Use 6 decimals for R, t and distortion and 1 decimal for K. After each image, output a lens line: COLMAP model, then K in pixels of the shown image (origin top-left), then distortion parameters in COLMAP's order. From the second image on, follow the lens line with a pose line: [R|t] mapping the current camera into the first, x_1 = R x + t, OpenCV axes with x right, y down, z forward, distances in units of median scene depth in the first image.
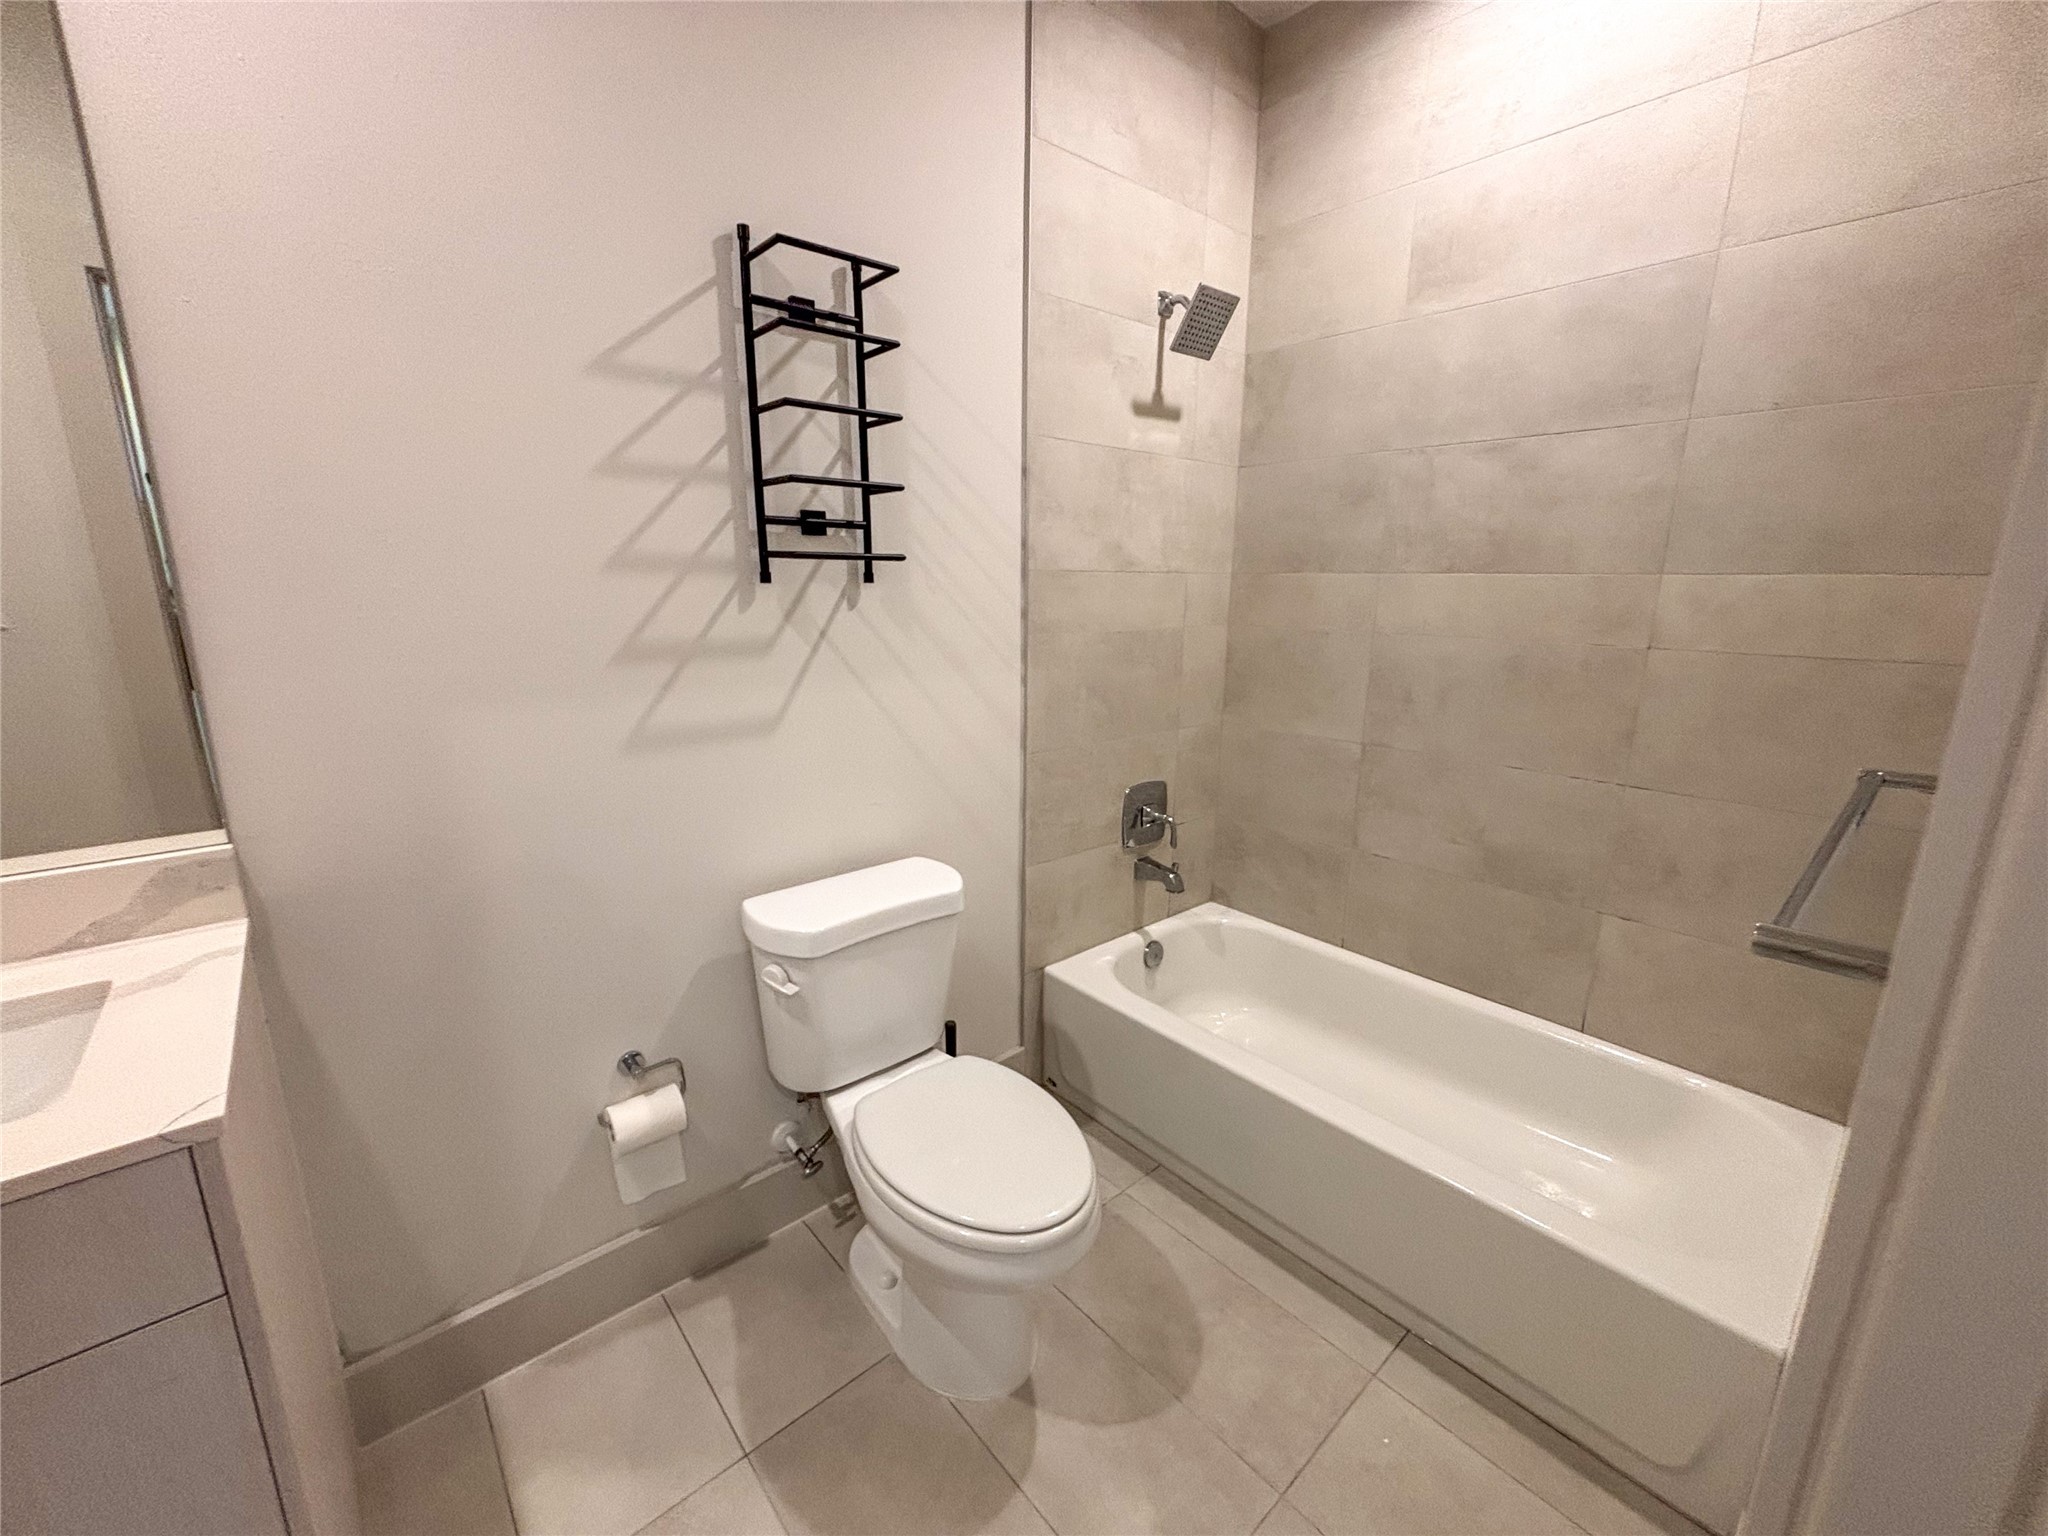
lens RADIAL K [[827.7, 0, 1030.8], [0, 827.7, 764.0], [0, 0, 1]] dist [-0.006413, -0.000131]
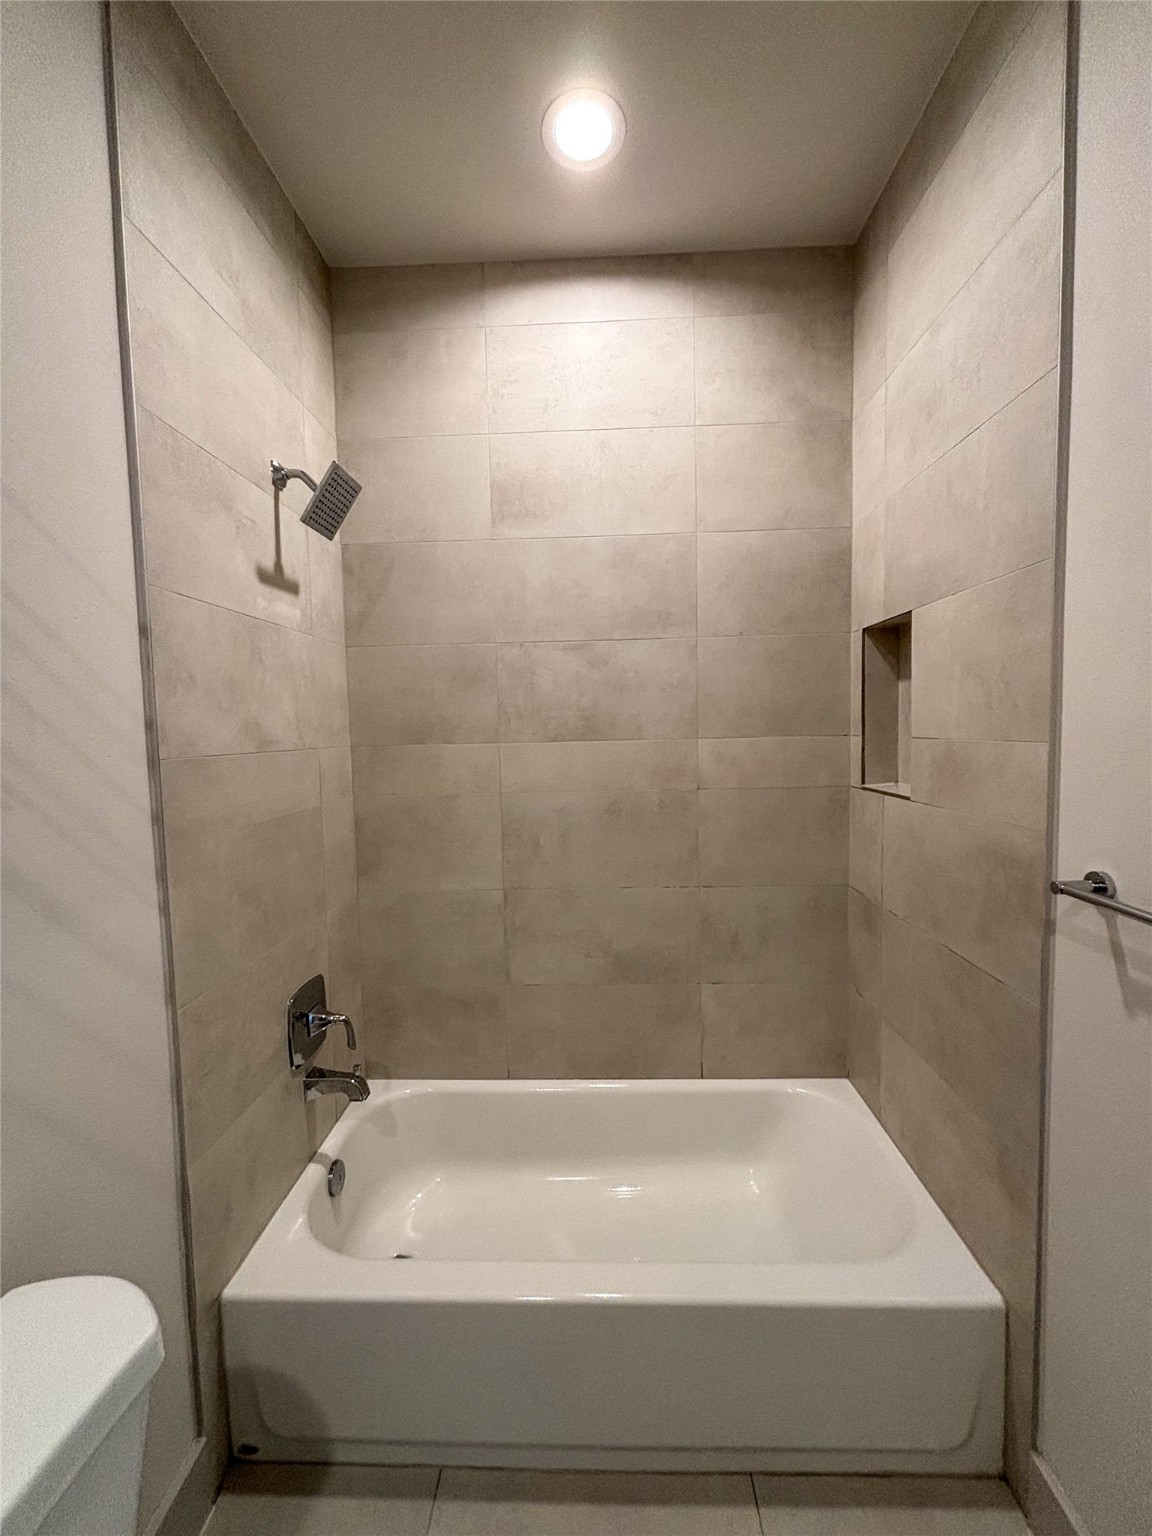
lens RADIAL K [[627.9, 0, 597.3], [0, 627.9, 767.2], [0, 0, 1]] dist [-0.003089, 0.004735]
pose [[0.687530, -0.066570, 0.723098, -0.130881], [0.185224, 0.978927, -0.085991, -0.099877], [-0.702136, 0.193057, 0.685372, 0.318233]]
